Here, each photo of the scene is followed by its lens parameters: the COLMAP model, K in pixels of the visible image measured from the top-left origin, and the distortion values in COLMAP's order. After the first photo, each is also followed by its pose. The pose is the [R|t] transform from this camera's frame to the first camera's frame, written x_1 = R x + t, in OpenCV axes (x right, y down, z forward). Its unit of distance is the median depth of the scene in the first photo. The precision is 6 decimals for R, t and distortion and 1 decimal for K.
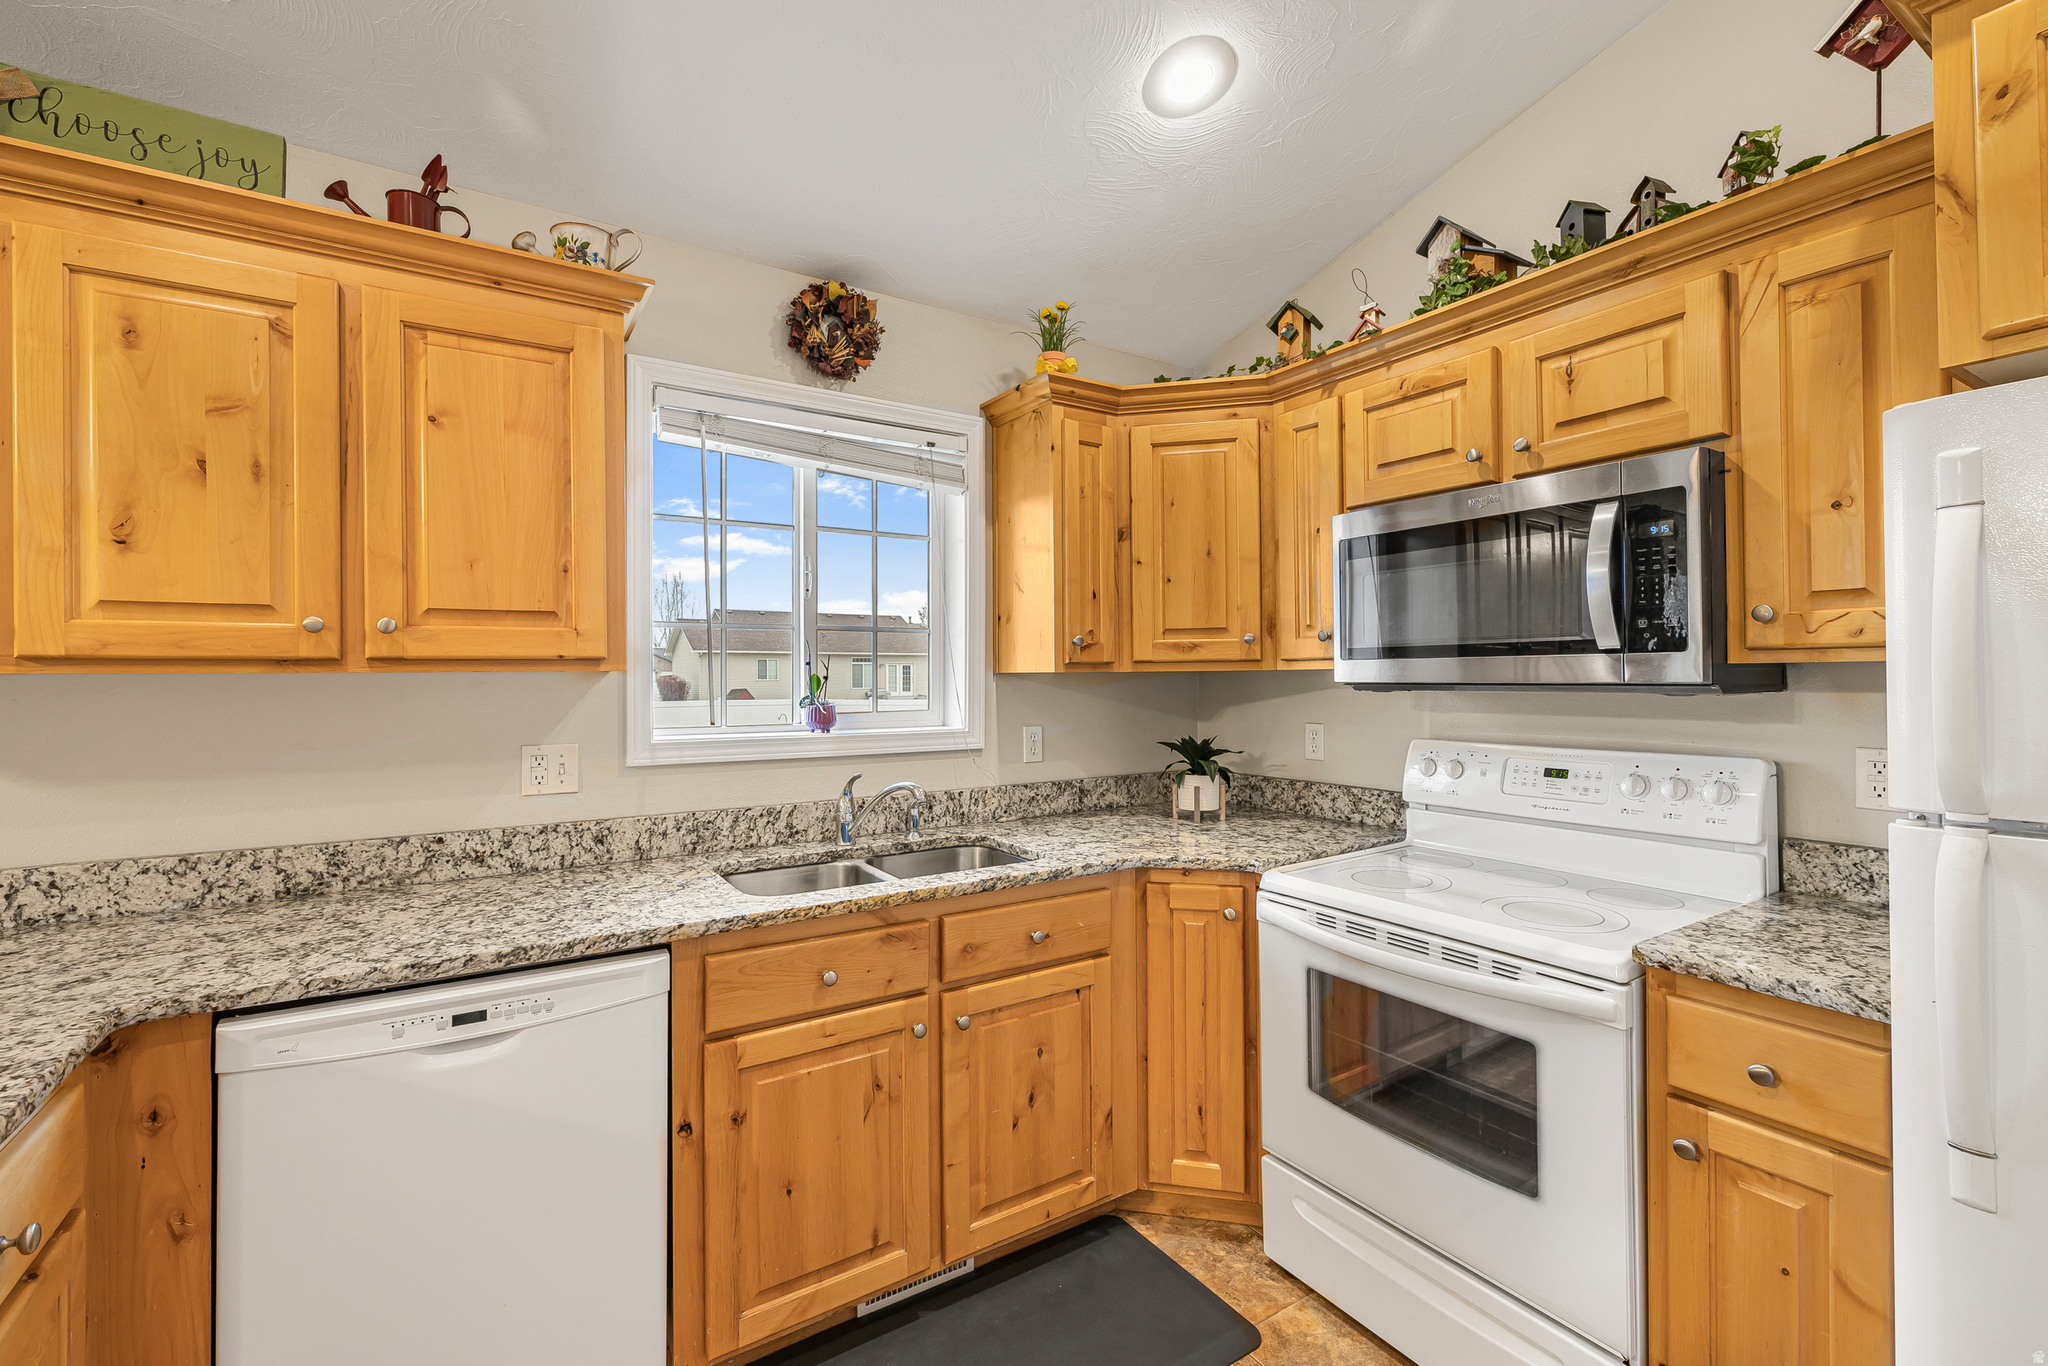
lens RADIAL K [[873.0, 0, 1024.1], [0, 873.0, 669.5], [0, 0, 1]] dist [-0.001619, 0.001140]
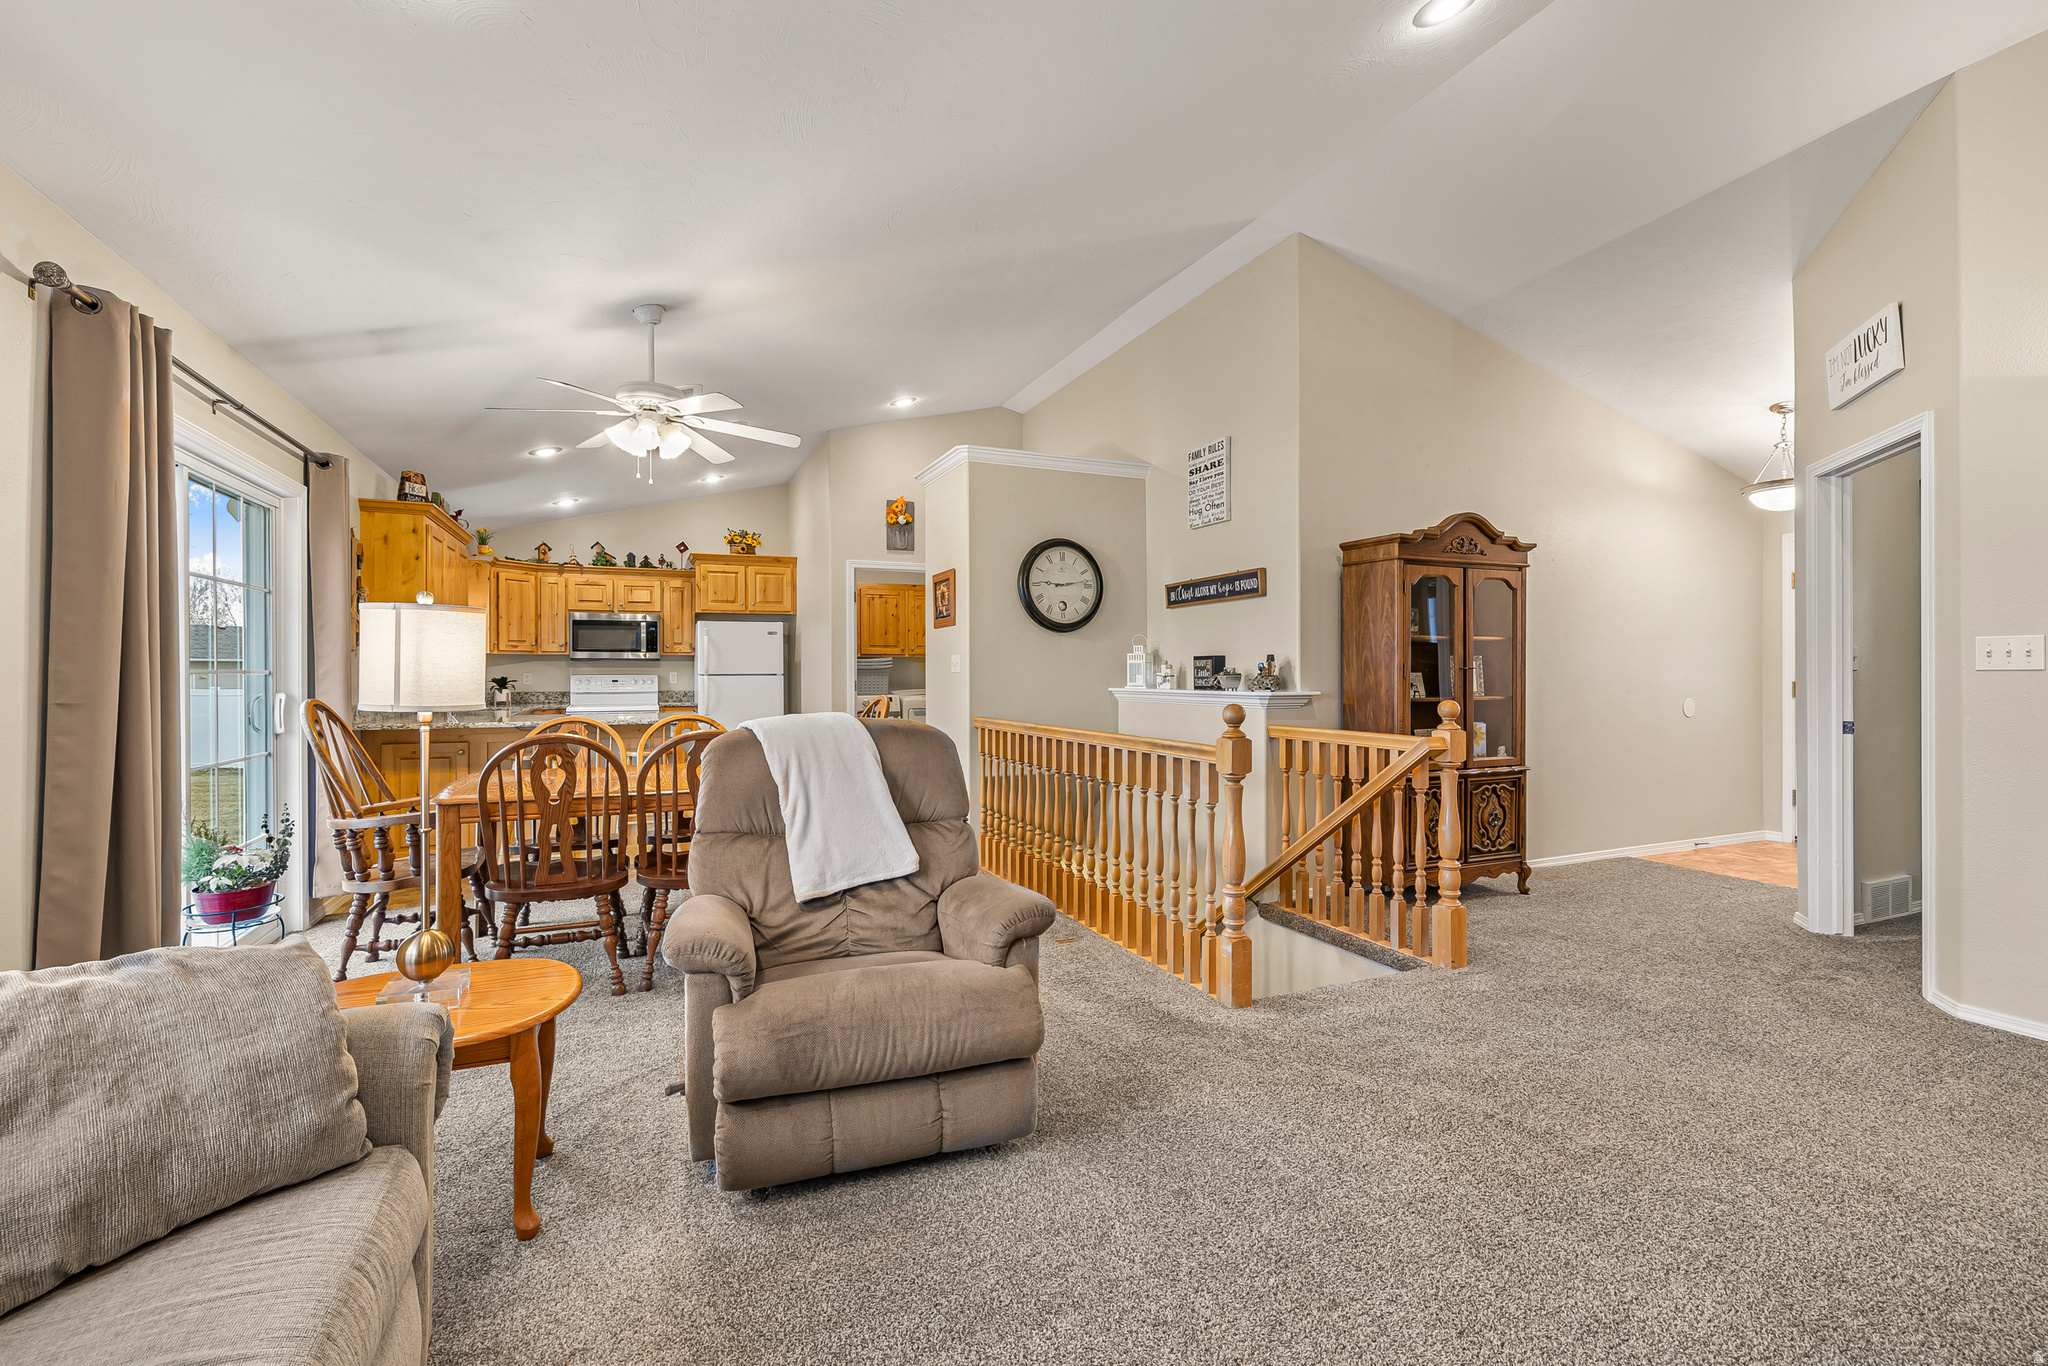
lens RADIAL K [[873.0, 0, 1012.4], [0, 873.0, 679.7], [0, 0, 1]] dist [-0.001619, 0.001140]
pose [[0.156712, -0.002056, 0.987642, -3.279443], [-0.007443, 0.999967, 0.003263, 0.086836], [-0.987616, -0.007862, 0.156691, -1.556289]]
